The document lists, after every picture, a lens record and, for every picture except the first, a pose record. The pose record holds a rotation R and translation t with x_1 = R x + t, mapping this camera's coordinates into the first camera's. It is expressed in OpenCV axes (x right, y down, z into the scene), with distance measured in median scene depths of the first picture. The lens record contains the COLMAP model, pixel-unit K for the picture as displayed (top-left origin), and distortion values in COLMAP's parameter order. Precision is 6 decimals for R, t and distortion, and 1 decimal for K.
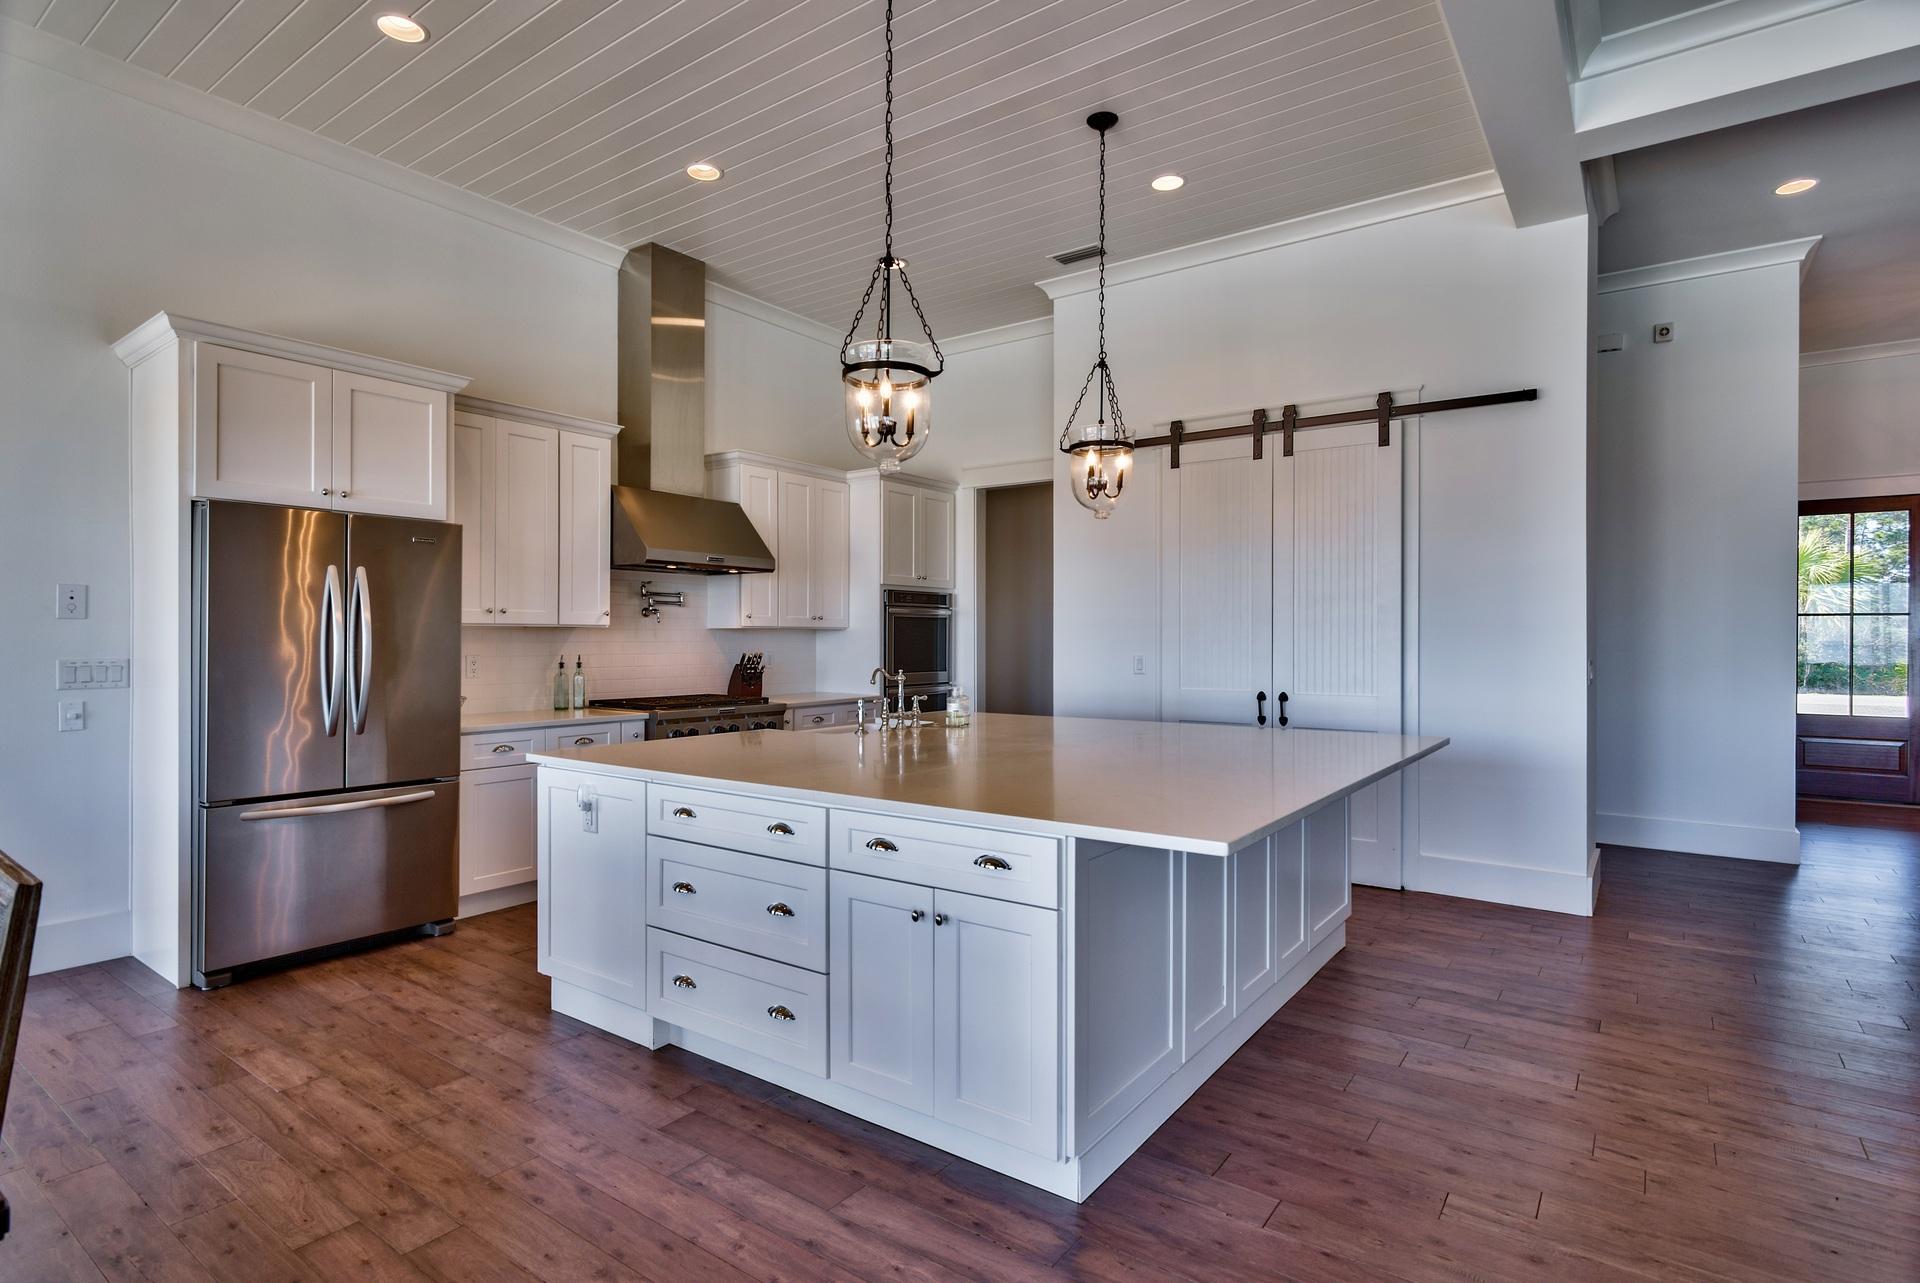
lens RADIAL K [[960.6, 0, 956.2], [0, 960.6, 634.3], [0, 0, 1]] dist [-0.000047, 0.000107]
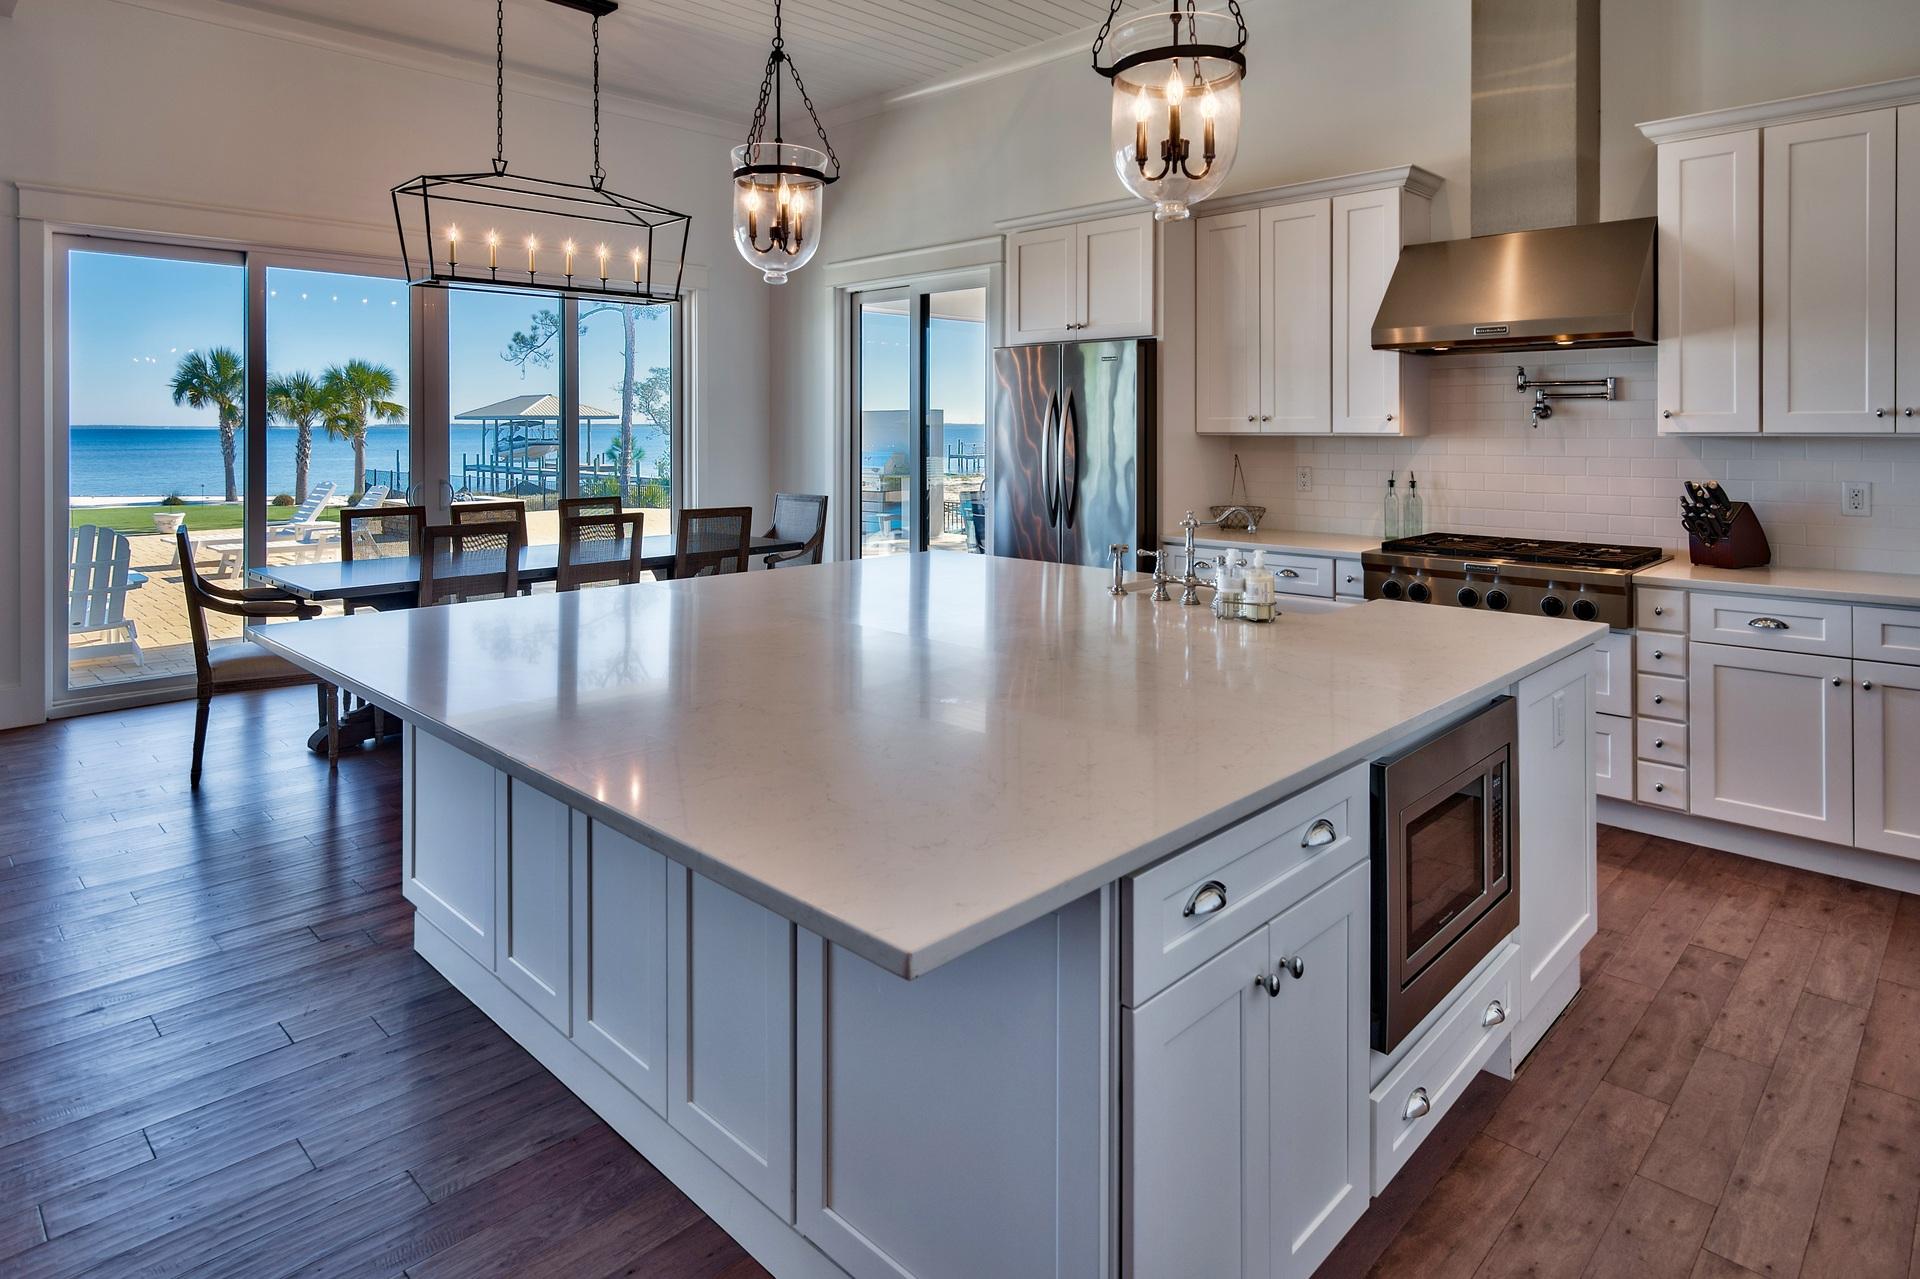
lens RADIAL K [[1112.6, 0, 954.9], [0, 1112.6, 447.8], [0, 0, 1]] dist [-0.000016, -0.000036]
pose [[-0.141632, 0.000929, -0.989919, 0.580817], [-0.006149, 0.999979, 0.001818, 0.003237], [0.989900, 0.006344, -0.141623, 0.797927]]
